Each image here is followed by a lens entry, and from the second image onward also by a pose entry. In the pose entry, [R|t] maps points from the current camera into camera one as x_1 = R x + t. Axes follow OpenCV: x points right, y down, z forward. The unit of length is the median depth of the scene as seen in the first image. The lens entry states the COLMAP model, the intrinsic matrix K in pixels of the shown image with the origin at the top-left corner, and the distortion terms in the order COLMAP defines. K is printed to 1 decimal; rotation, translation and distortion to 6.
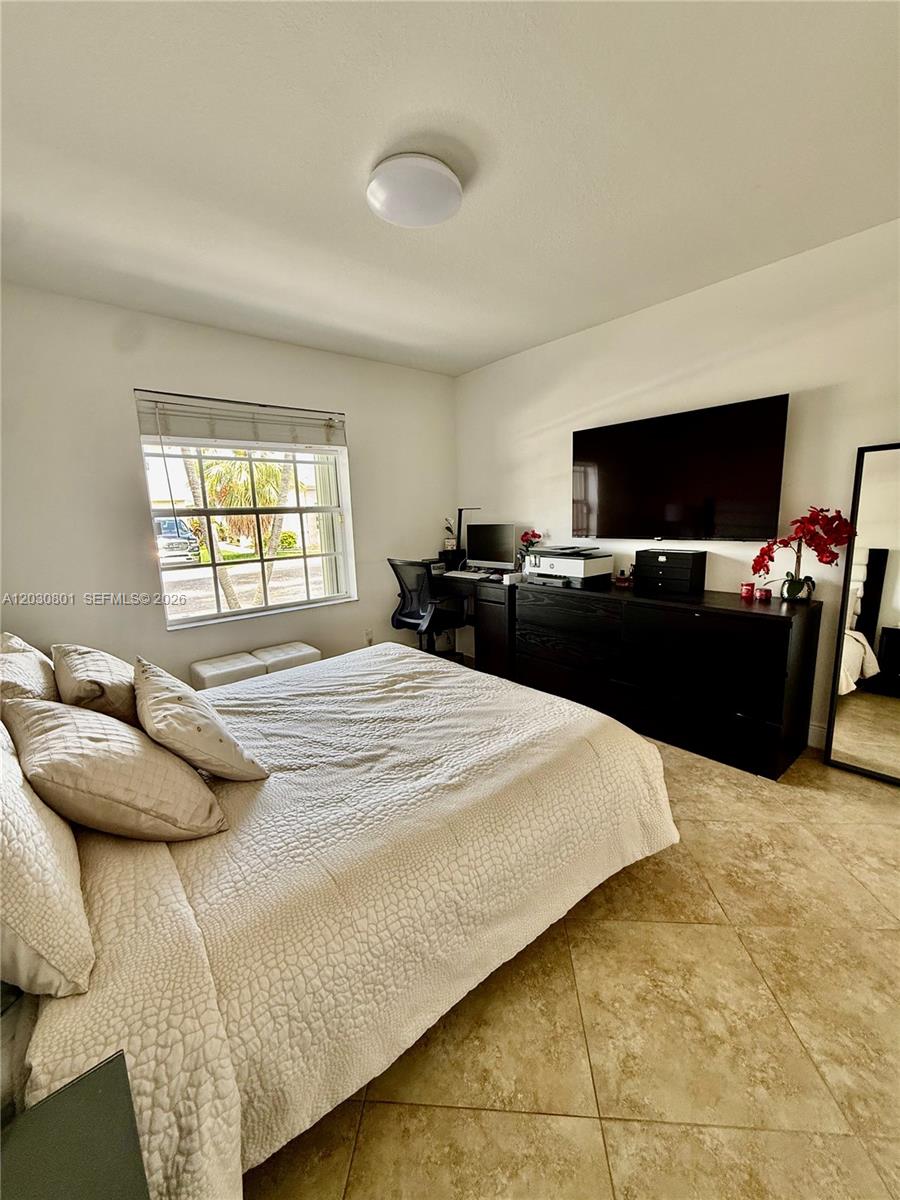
lens RADIAL K [[478.4, 0, 449.6], [0, 478.4, 599.2], [0, 0, 1]] dist [-0.001309, 0.000378]
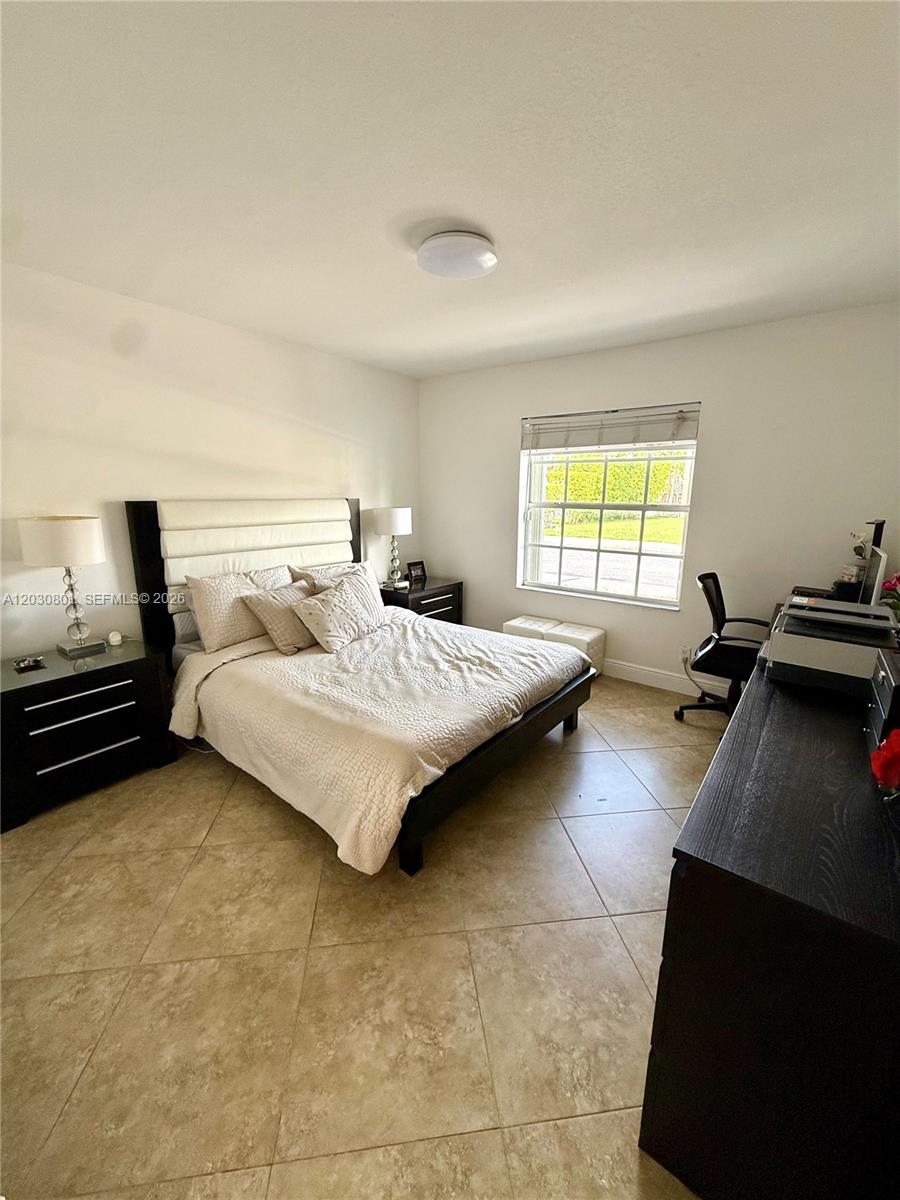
lens RADIAL K [[478.4, 0, 449.2], [0, 478.4, 599.0], [0, 0, 1]] dist [-0.001309, 0.000378]
pose [[0.203139, 0.246955, -0.947495, 1.075948], [-0.190288, 0.959179, 0.209204, -0.240404], [0.960482, 0.137799, 0.241839, 0.695383]]
